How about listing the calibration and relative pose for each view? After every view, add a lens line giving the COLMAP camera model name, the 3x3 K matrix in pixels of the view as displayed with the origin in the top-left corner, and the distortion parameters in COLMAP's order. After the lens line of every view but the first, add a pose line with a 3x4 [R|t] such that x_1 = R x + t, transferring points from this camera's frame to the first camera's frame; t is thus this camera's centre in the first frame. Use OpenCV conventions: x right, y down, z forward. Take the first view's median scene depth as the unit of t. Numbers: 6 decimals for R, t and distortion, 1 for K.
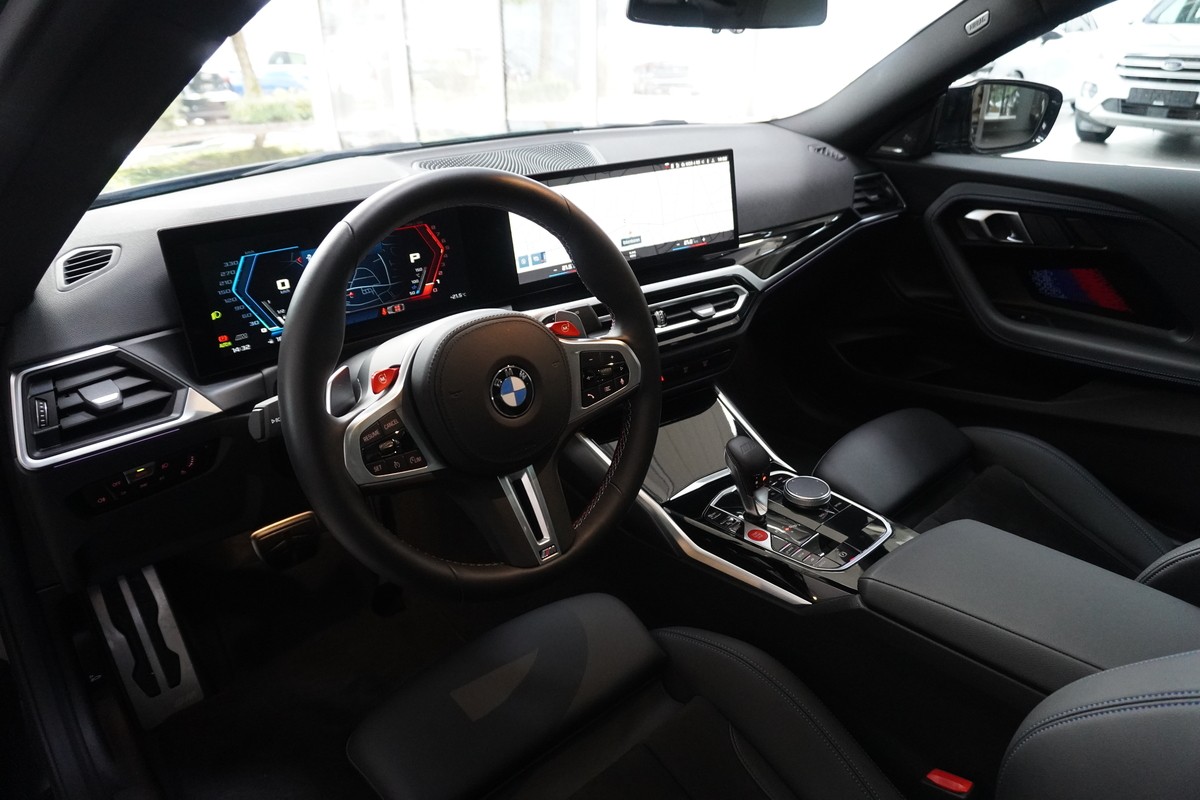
lens RADIAL K [[803.1, 0, 599.1], [0, 803.1, 401.6], [0, 0, 1]] dist [-0.027813, 0.020842]
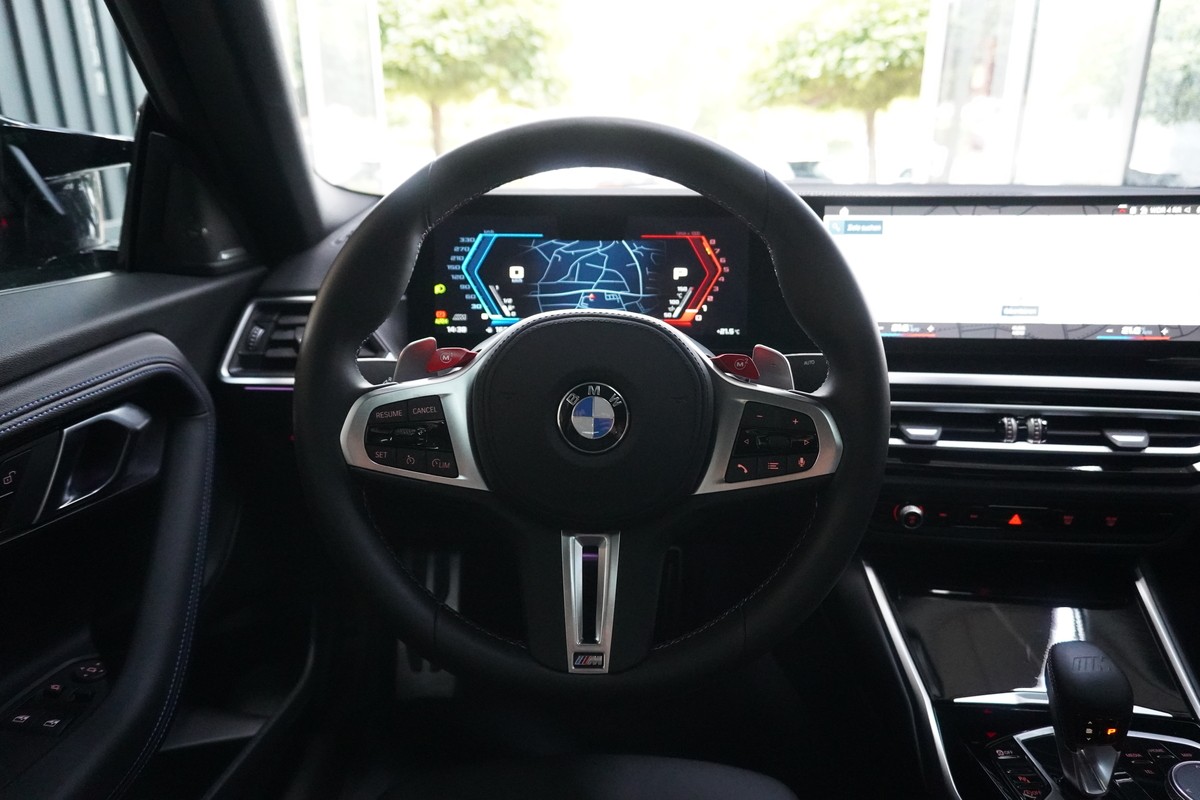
lens RADIAL K [[803.1, 0, 604.5], [0, 803.1, 399.1], [0, 0, 1]] dist [-0.027813, 0.020842]
pose [[0.749962, 0.203951, -0.629255, 0.256688], [-0.289060, 0.956692, -0.034431, -0.004762], [0.594981, 0.207714, 0.776436, 0.336311]]
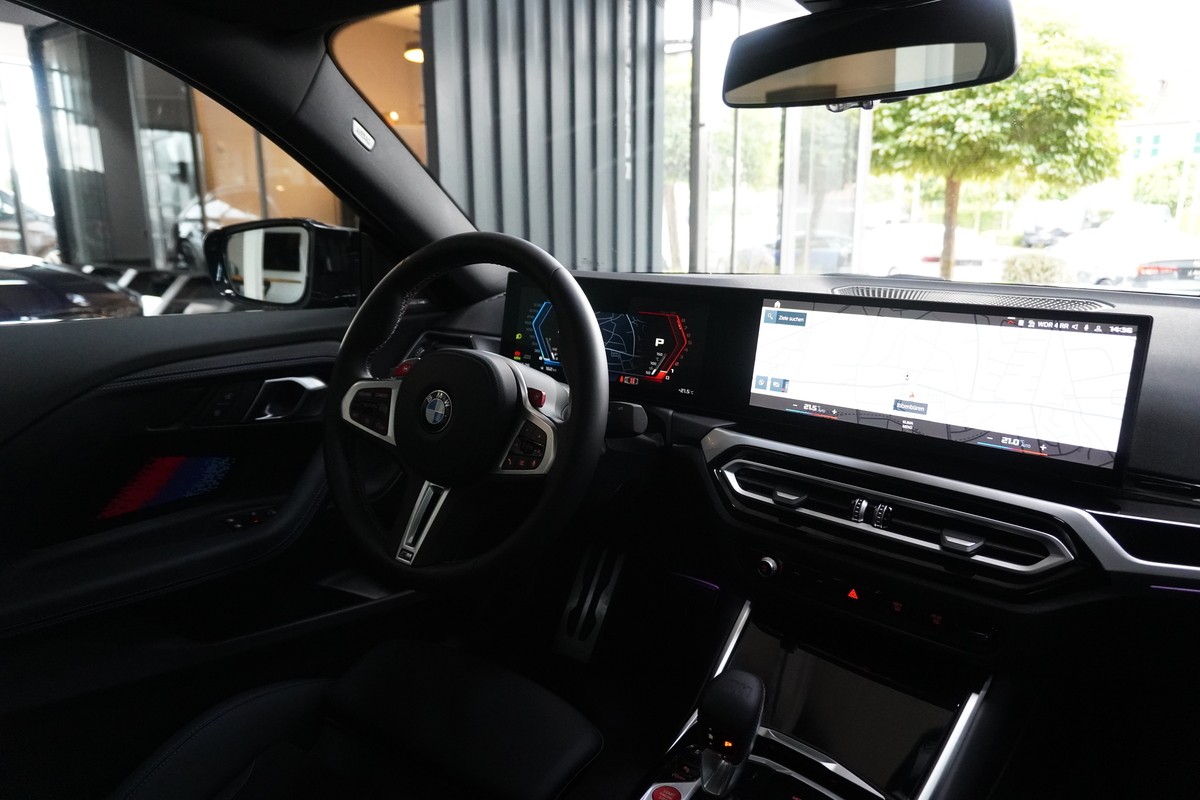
lens RADIAL K [[803.1, 0, 601.5], [0, 803.1, 394.5], [0, 0, 1]] dist [-0.027813, 0.020842]
pose [[0.207825, 0.218862, -0.953367, 0.792593], [-0.431259, 0.895309, 0.111524, -0.202229], [0.877966, 0.387971, 0.280454, 0.651889]]
